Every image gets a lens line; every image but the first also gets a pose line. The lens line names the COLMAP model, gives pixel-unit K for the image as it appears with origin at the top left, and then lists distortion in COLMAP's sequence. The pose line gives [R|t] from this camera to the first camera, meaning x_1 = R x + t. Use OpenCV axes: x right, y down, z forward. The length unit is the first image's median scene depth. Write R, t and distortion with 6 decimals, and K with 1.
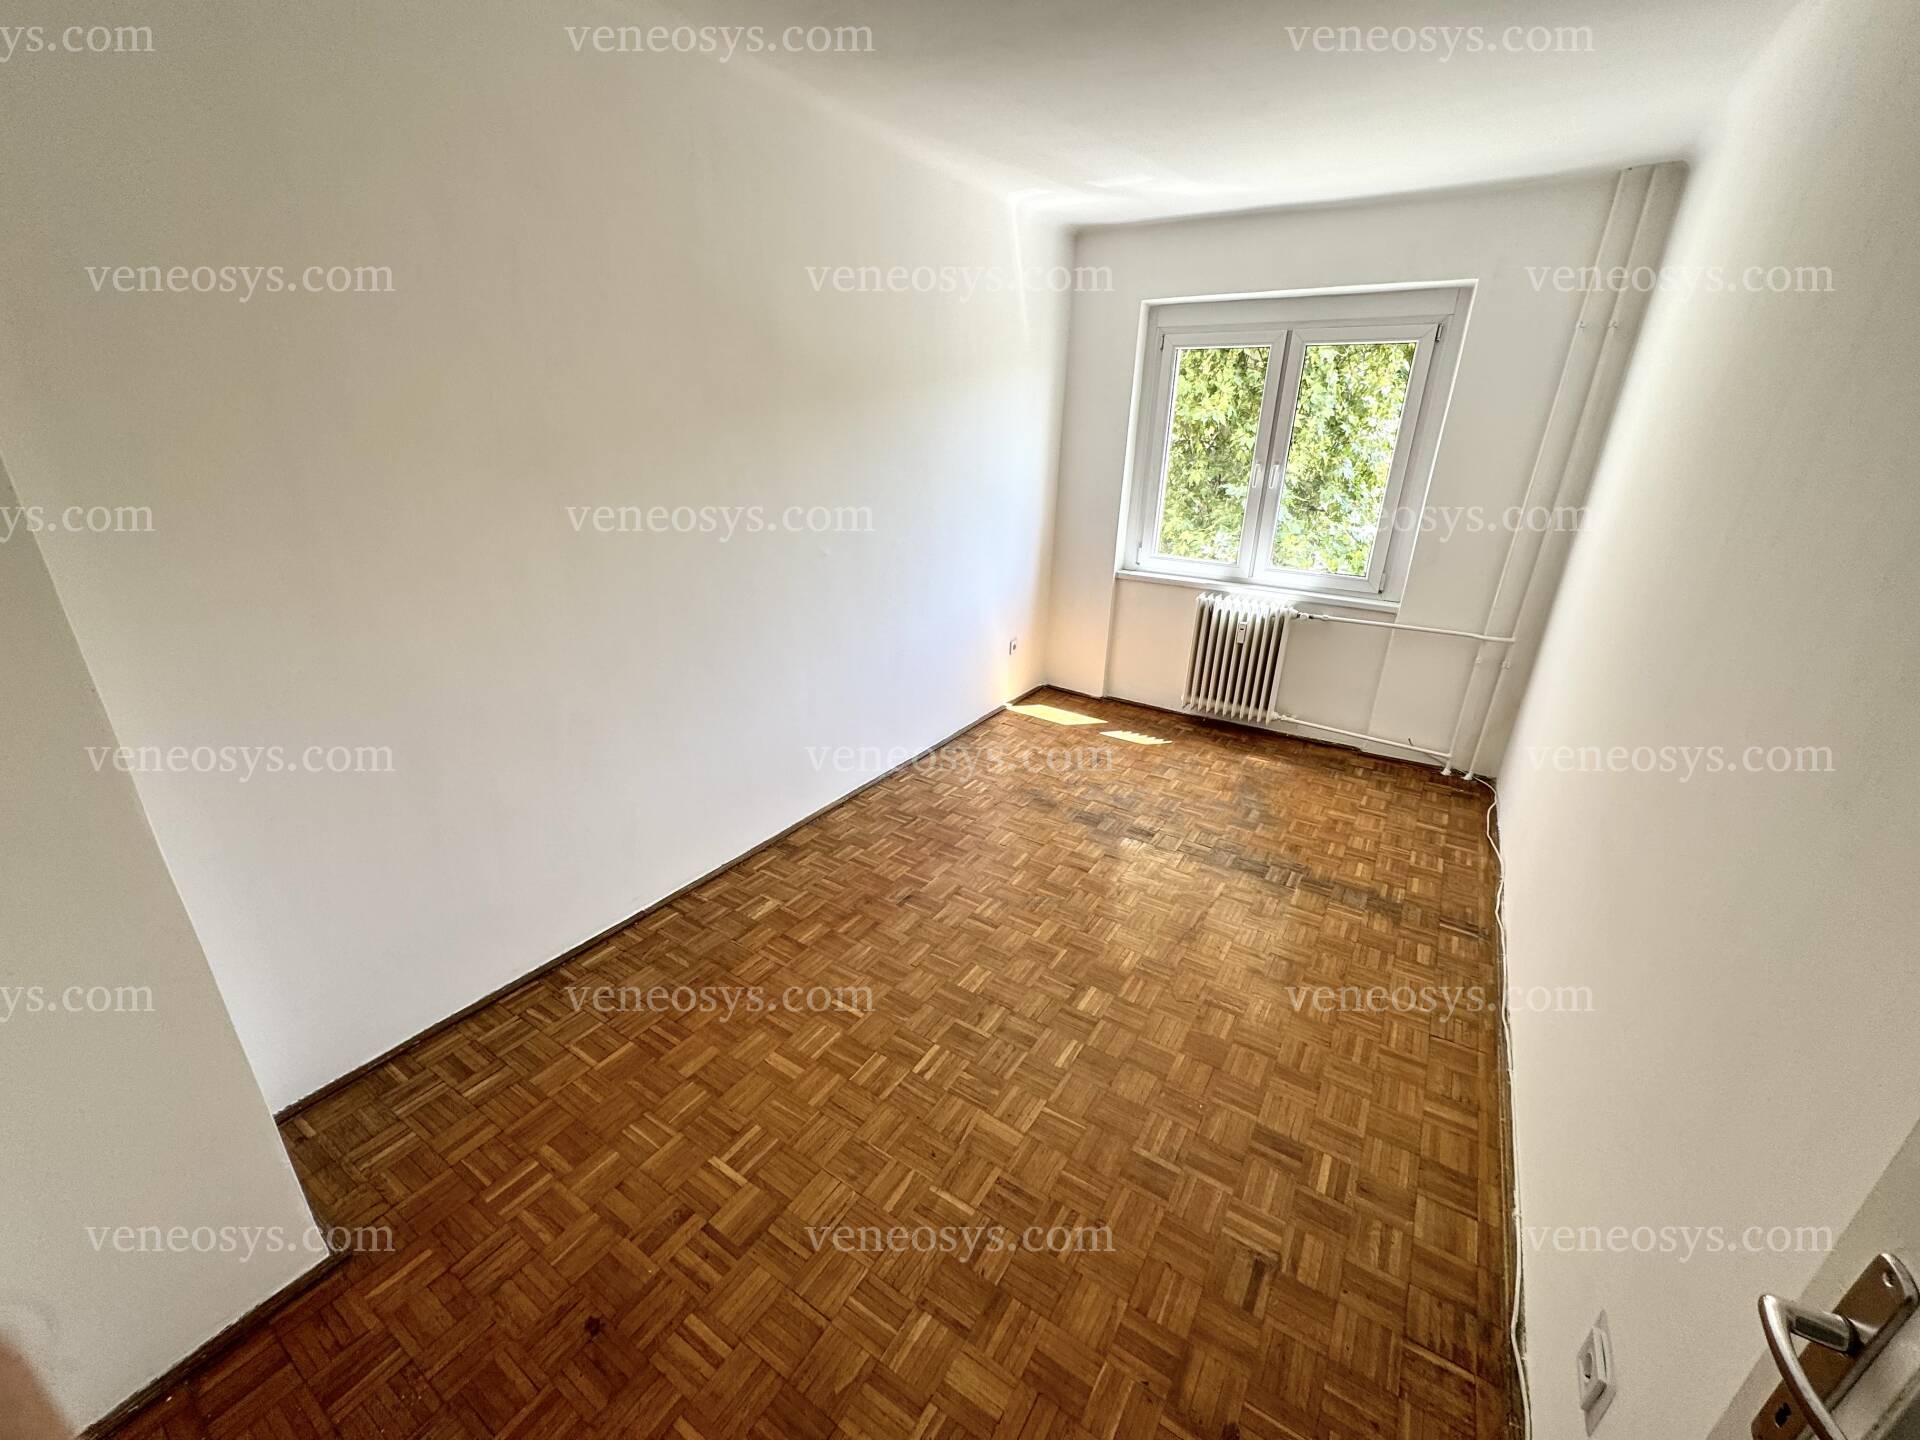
lens RADIAL K [[755.6, 0, 956.4], [0, 755.6, 720.7], [0, 0, 1]] dist [-0.002735, -0.000079]
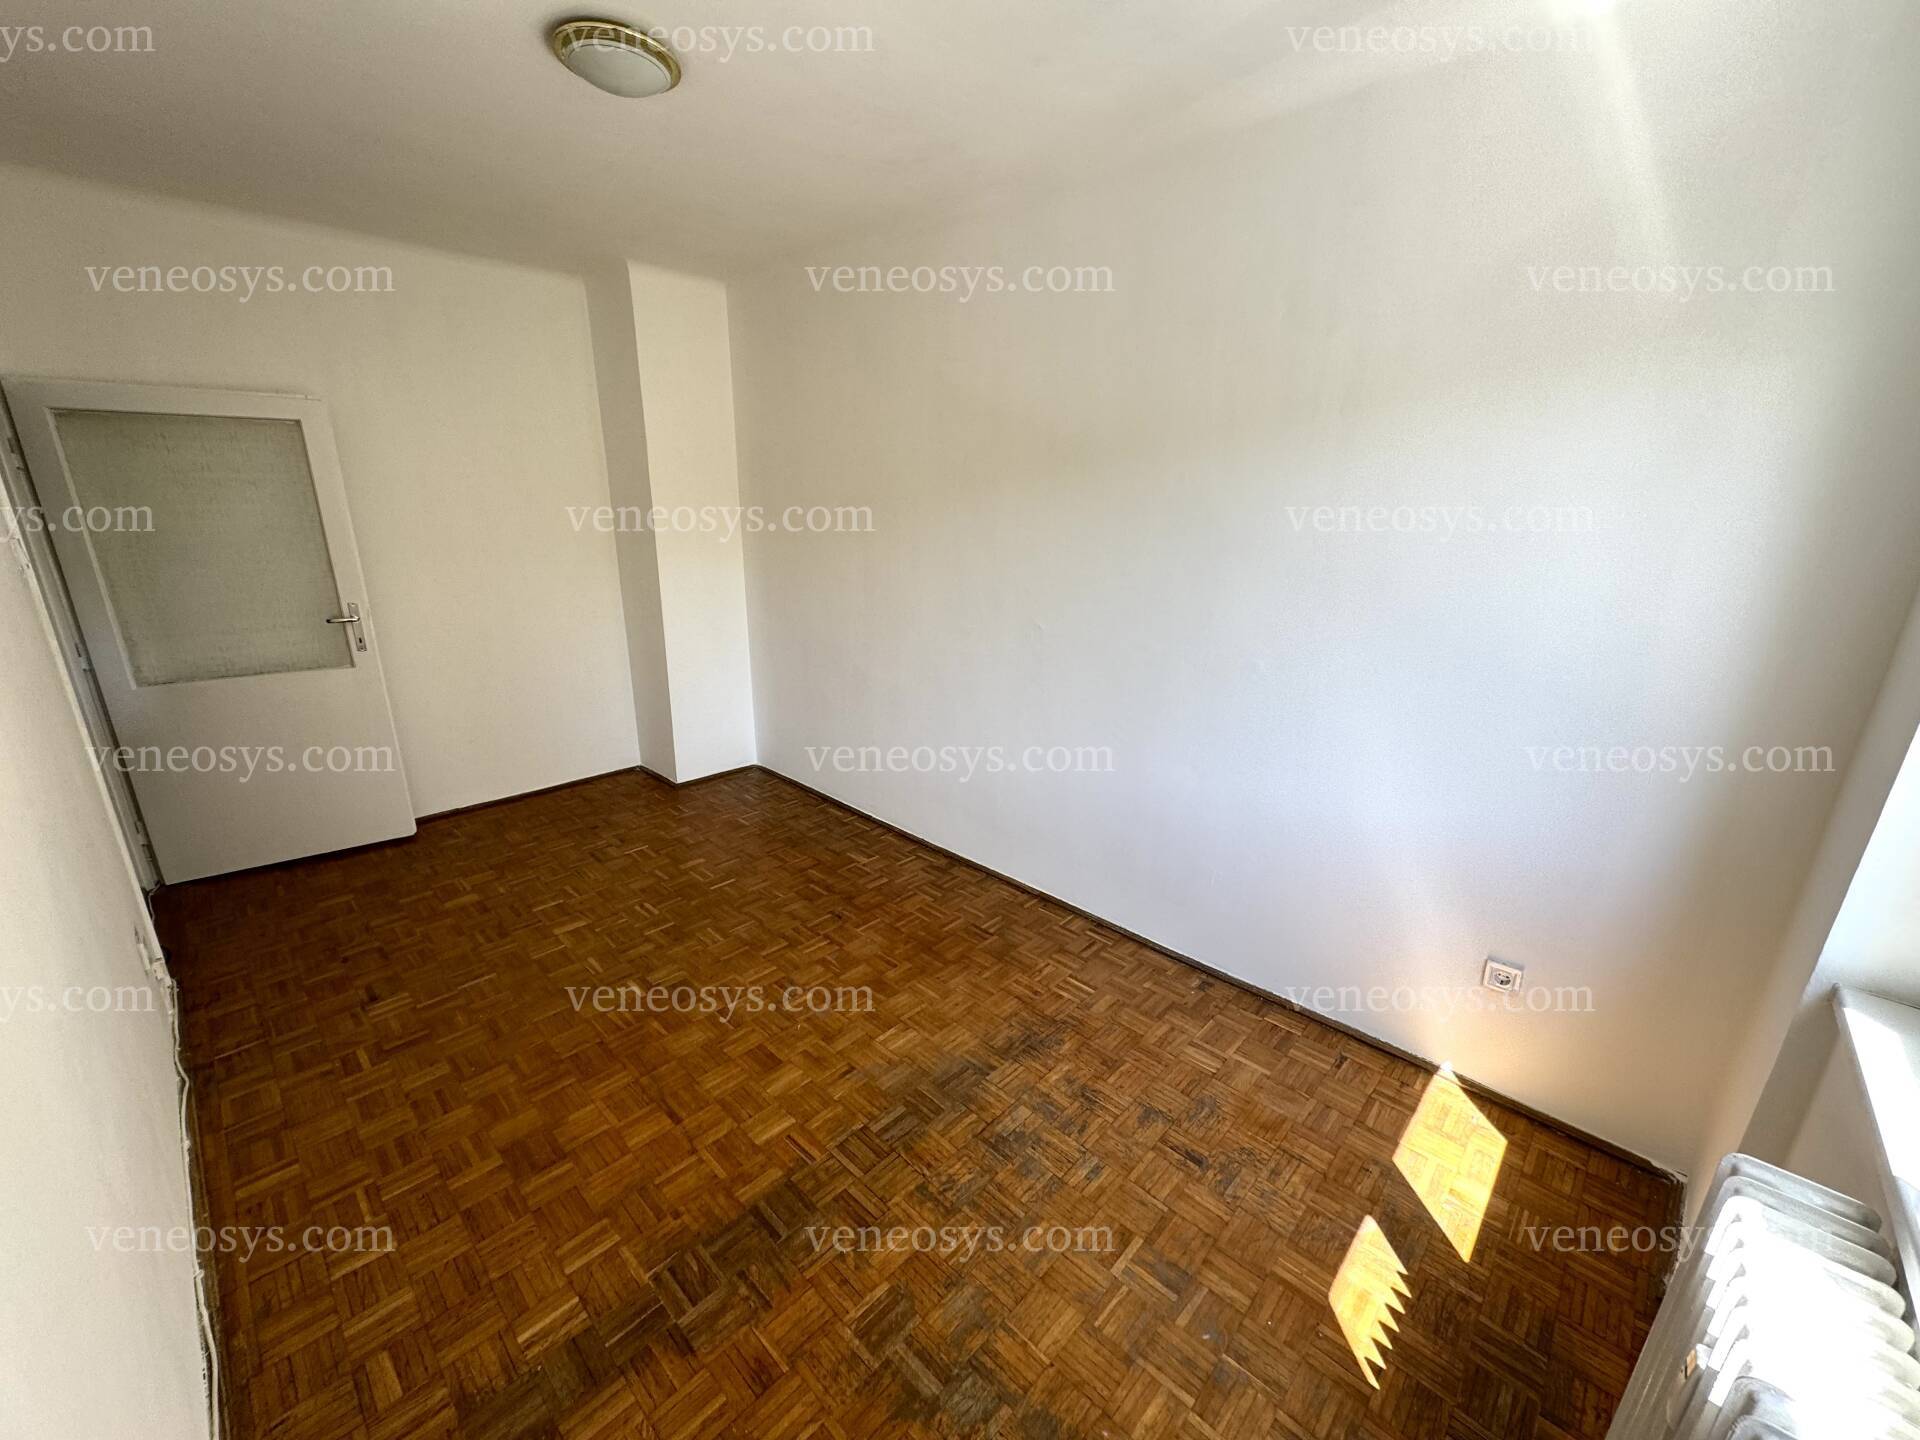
lens RADIAL K [[755.6, 0, 956.4], [0, 755.6, 720.7], [0, 0, 1]] dist [-0.002735, -0.000079]
pose [[-0.182313, 0.258962, -0.948526, 0.678365], [-0.377014, 0.872546, 0.310683, -0.323166], [0.908087, 0.414249, -0.061444, 0.874369]]
